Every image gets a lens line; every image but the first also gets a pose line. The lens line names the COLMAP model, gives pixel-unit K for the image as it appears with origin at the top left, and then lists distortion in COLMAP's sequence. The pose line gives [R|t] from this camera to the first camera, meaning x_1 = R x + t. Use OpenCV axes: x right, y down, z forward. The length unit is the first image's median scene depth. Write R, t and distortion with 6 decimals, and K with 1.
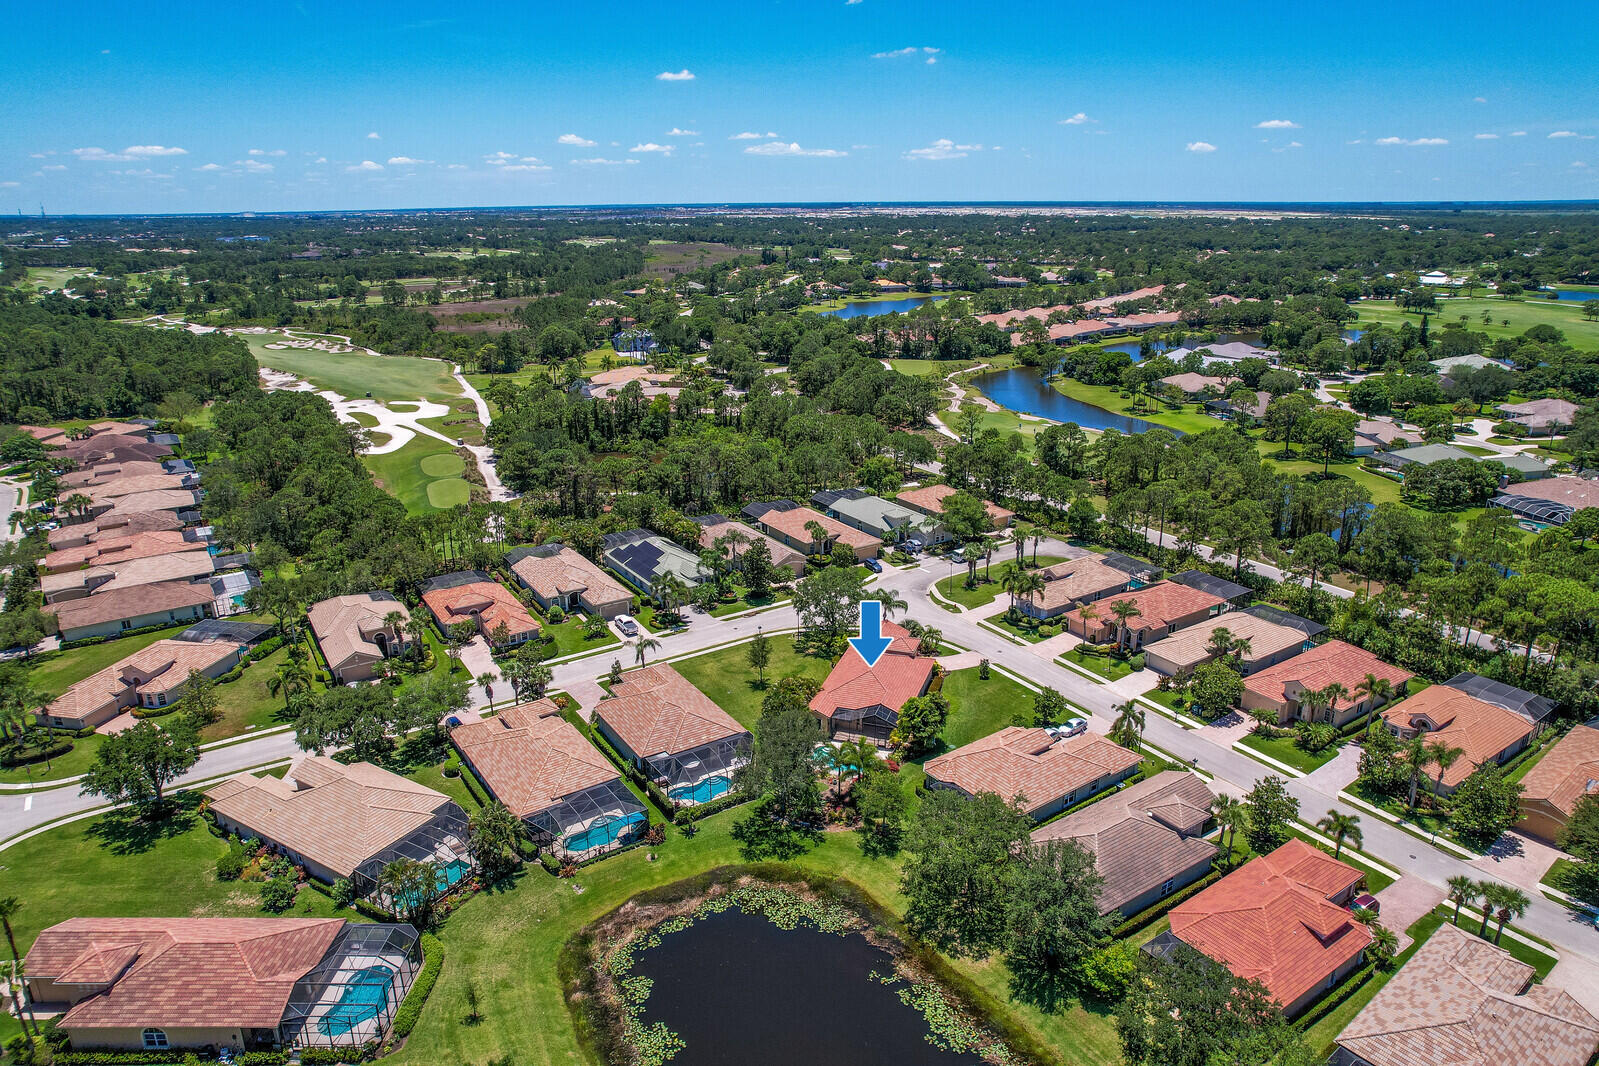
lens RADIAL K [[1018.2, 0, 797.0], [0, 1018.2, 535.2], [0, 0, 1]] dist [-0.076277, 0.065336]
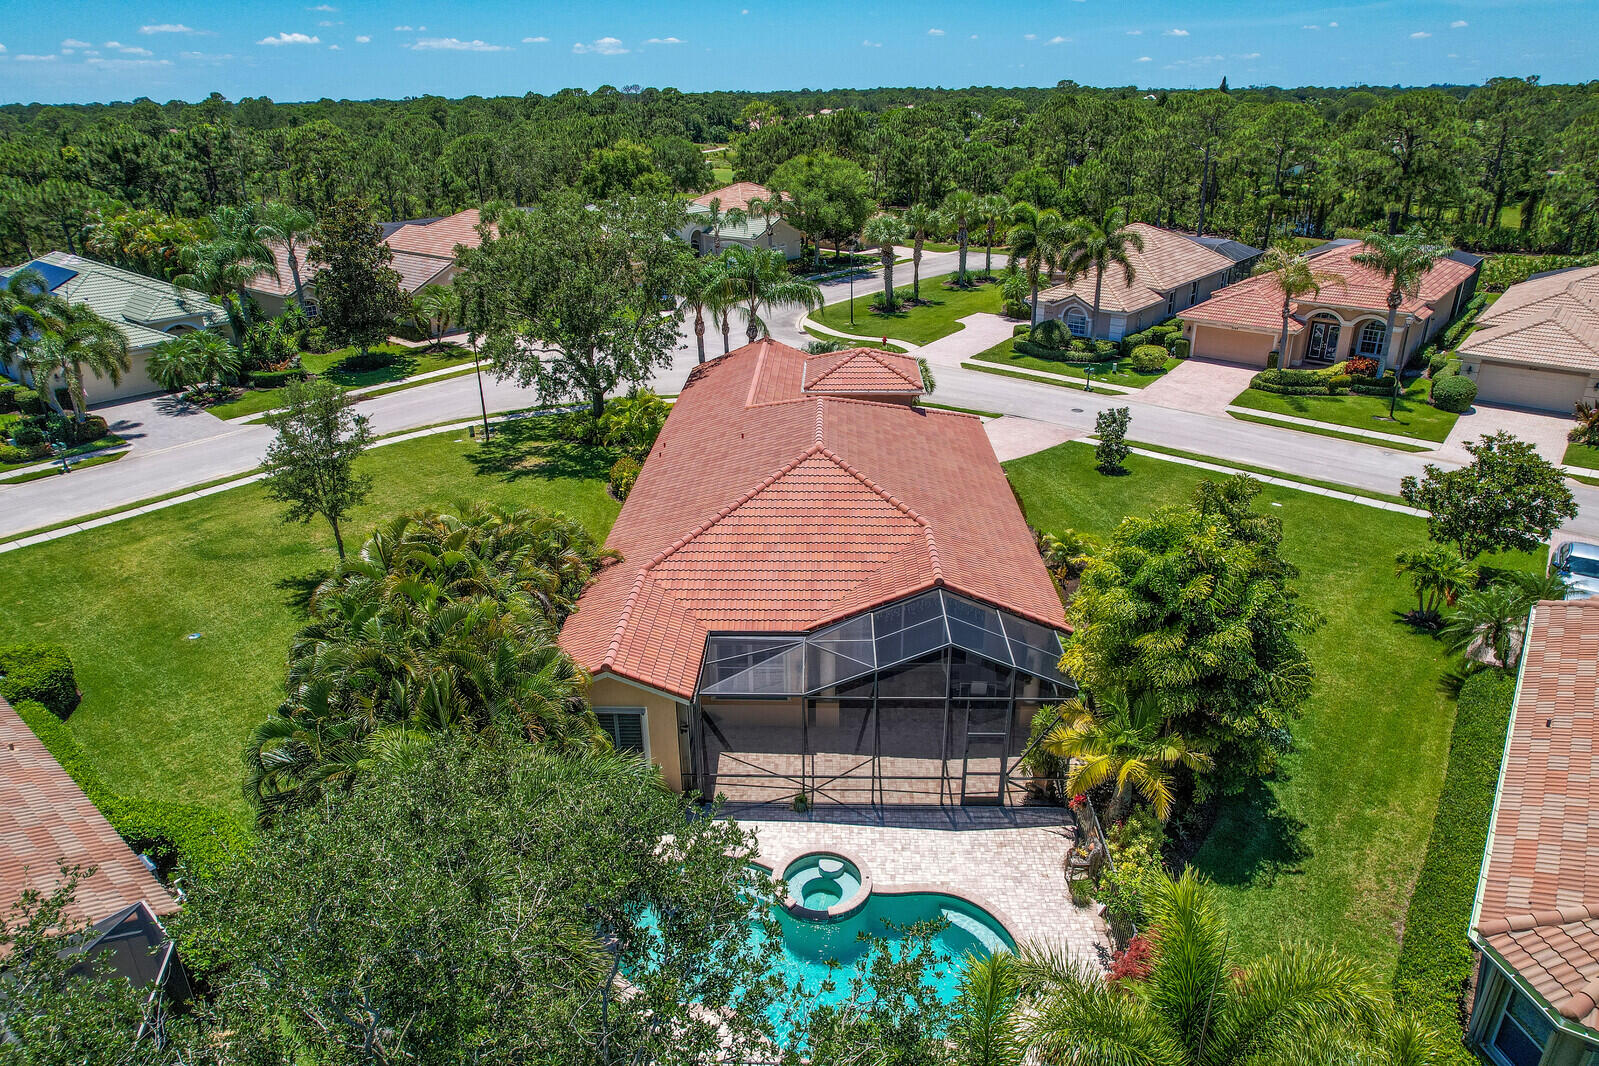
lens RADIAL K [[1018.2, 0, 797.0], [0, 1018.2, 535.2], [0, 0, 1]] dist [-0.076277, 0.065336]
pose [[0.954564, -0.120805, 0.272422, 0.003894], [0.095914, 0.990051, 0.102956, 0.104286], [-0.282149, -0.072149, 0.956654, 0.637739]]
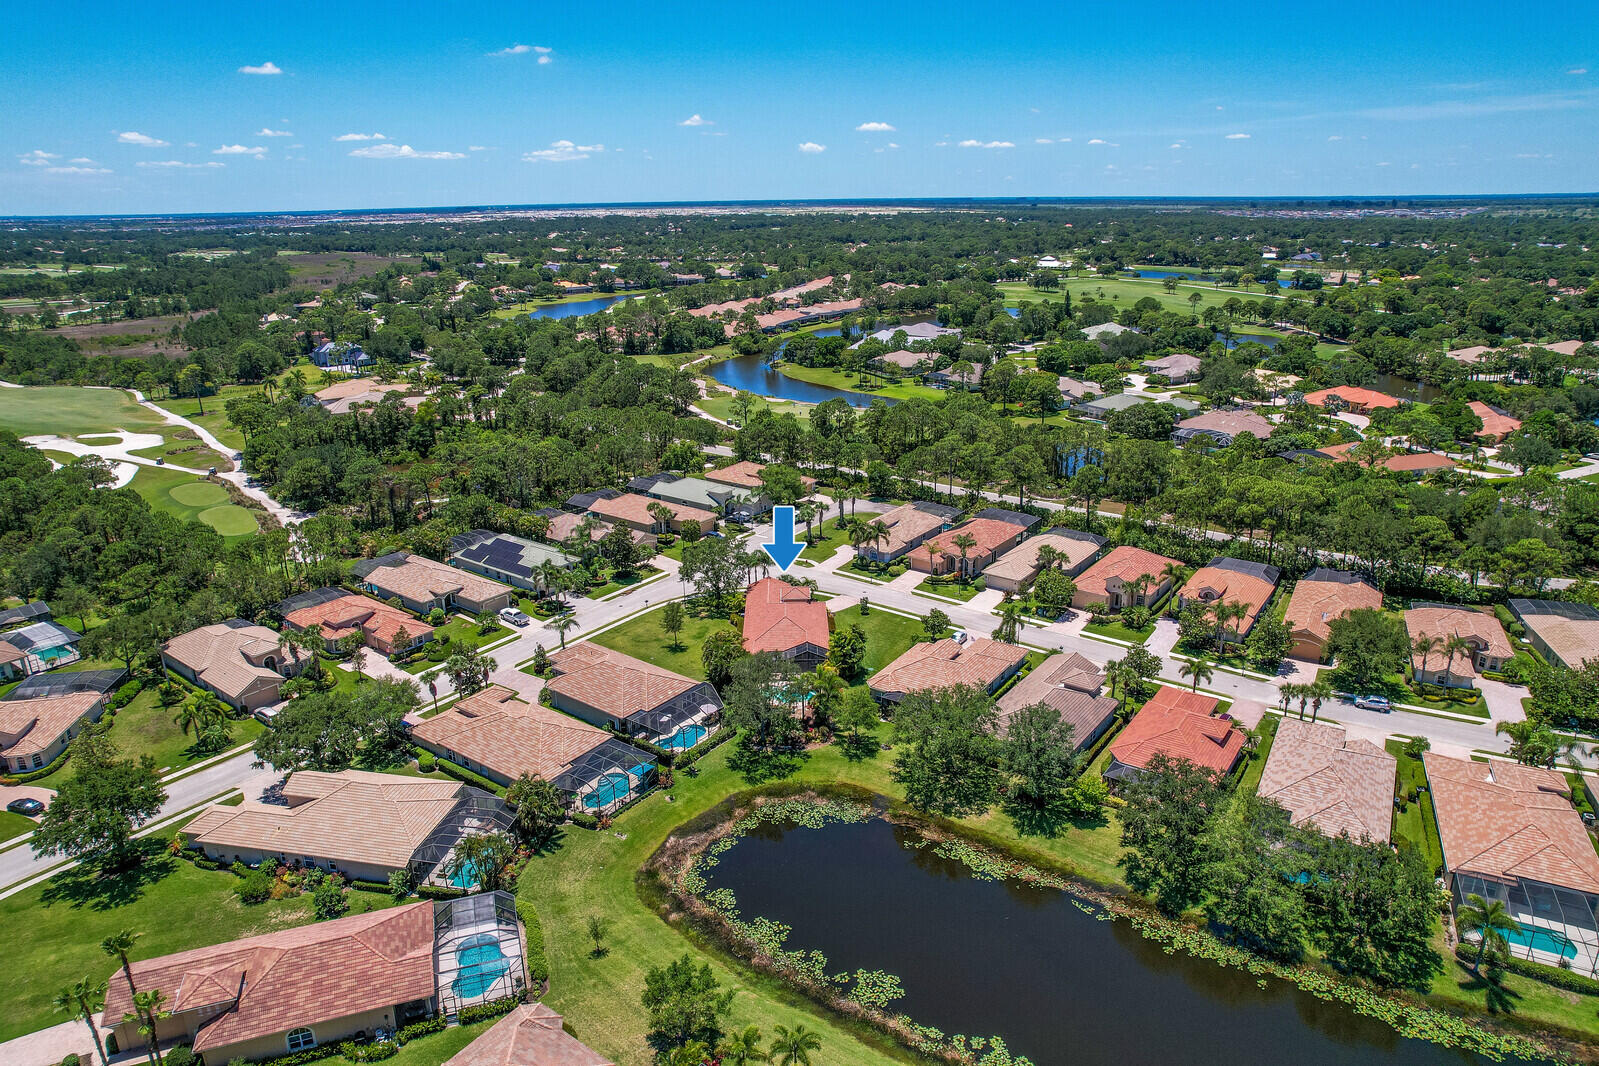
lens RADIAL K [[1015.7, 0, 796.3], [0, 1015.7, 540.7], [0, 0, 1]] dist [-0.066748, 0.048449]
pose [[0.940287, -0.113943, 0.320746, -0.215863], [0.112635, 0.993377, 0.022695, 0.020963], [-0.321207, 0.014787, 0.946893, -0.053629]]
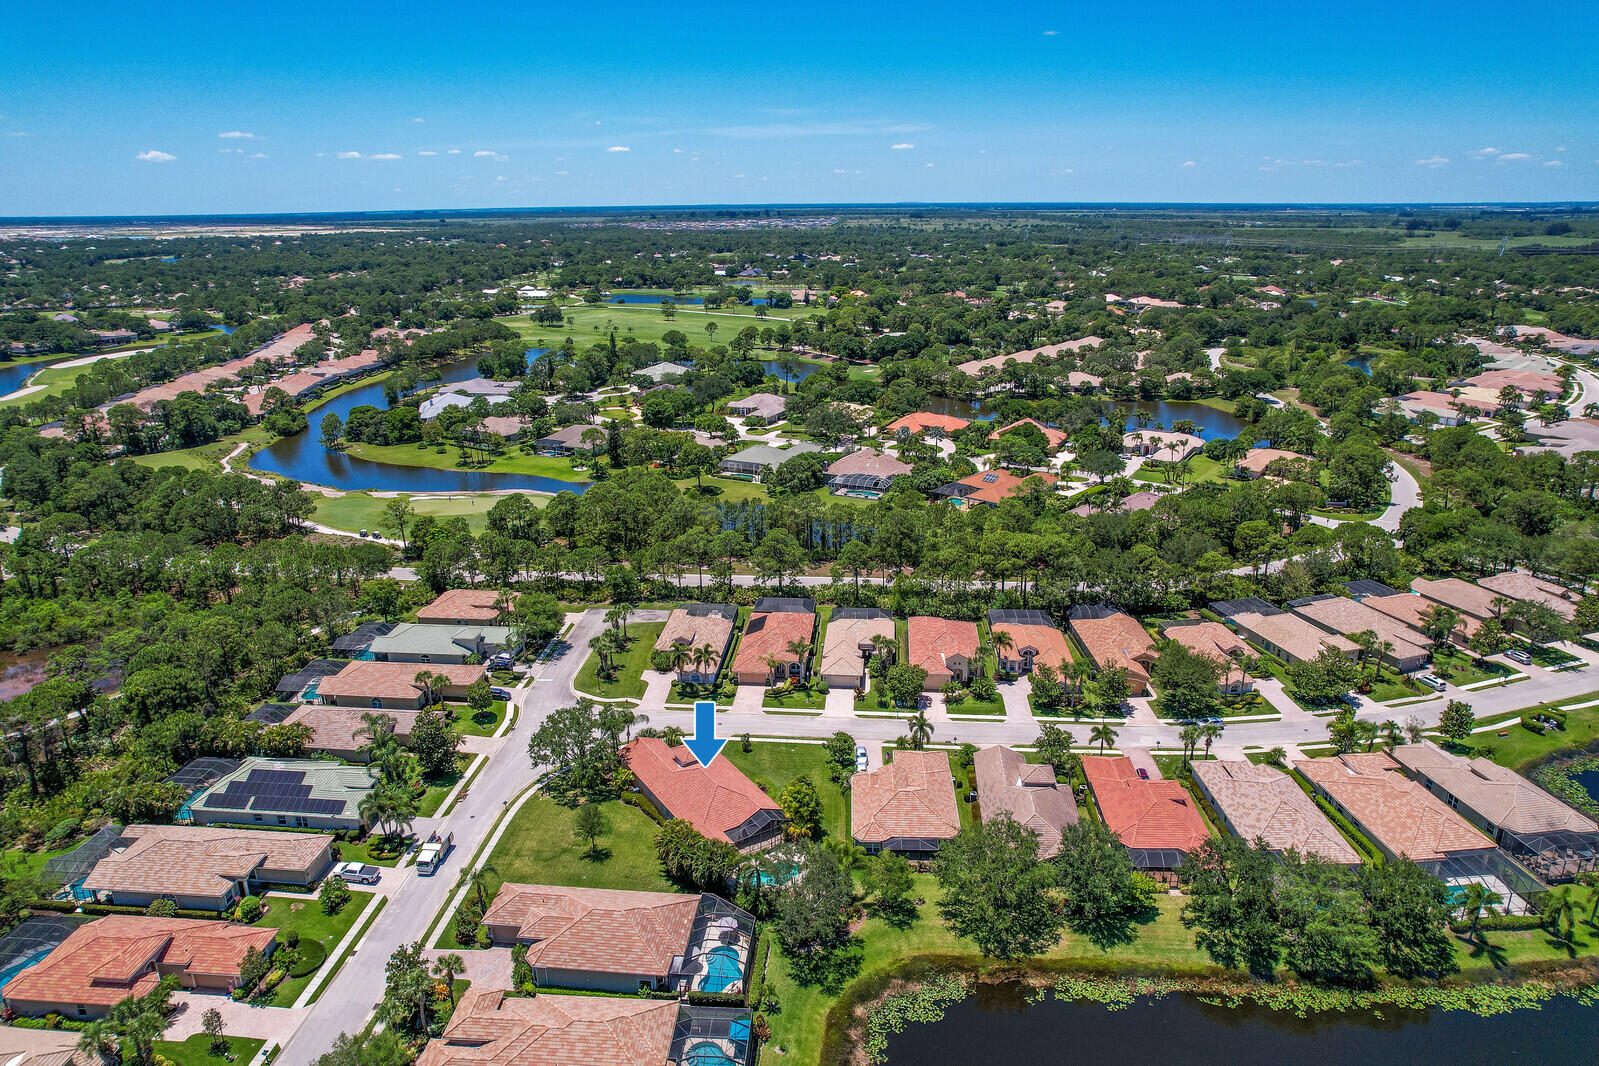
lens RADIAL K [[1018.2, 0, 797.0], [0, 1018.2, 535.2], [0, 0, 1]] dist [-0.076277, 0.065336]
pose [[0.617292, -0.244833, 0.747668, -0.466092], [0.251950, 0.961813, 0.106942, -0.158711], [-0.745300, 0.122360, 0.655405, 0.199087]]
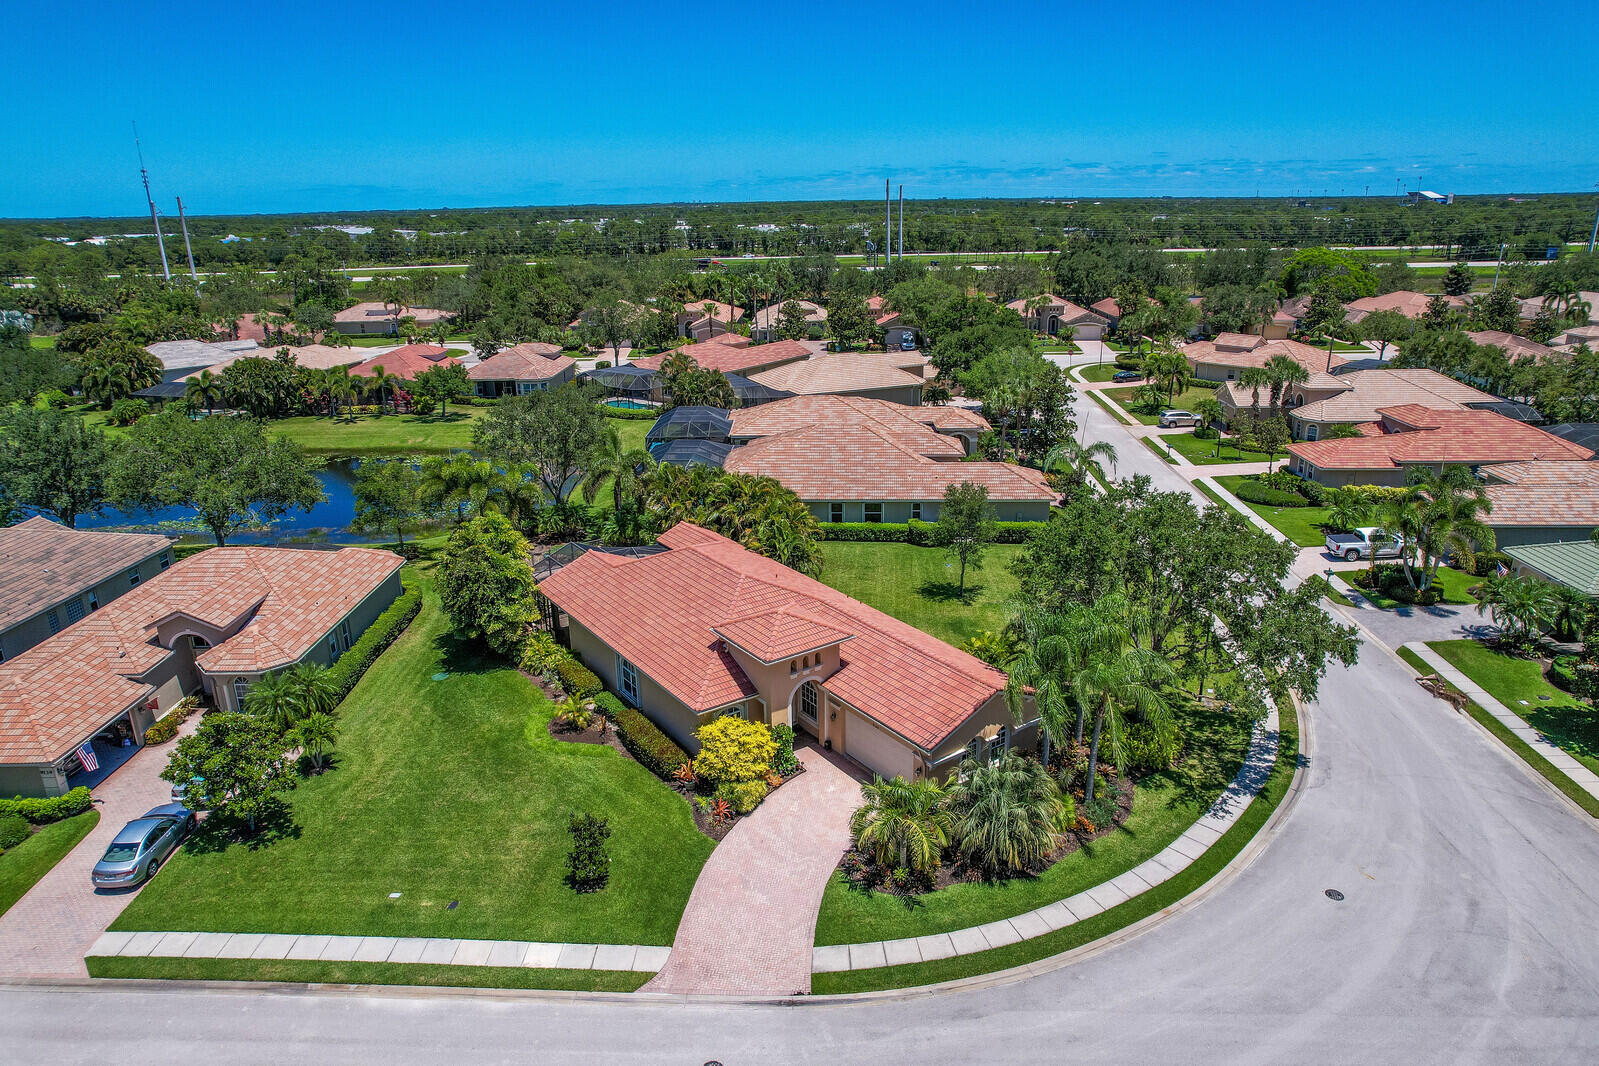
lens RADIAL K [[1018.2, 0, 797.0], [0, 1018.2, 535.2], [0, 0, 1]] dist [-0.076277, 0.065336]
pose [[-0.583696, 0.274853, -0.764038, 0.284922], [-0.238078, 0.841677, 0.484664, -0.059589], [0.776285, 0.464797, -0.425847, 0.973004]]
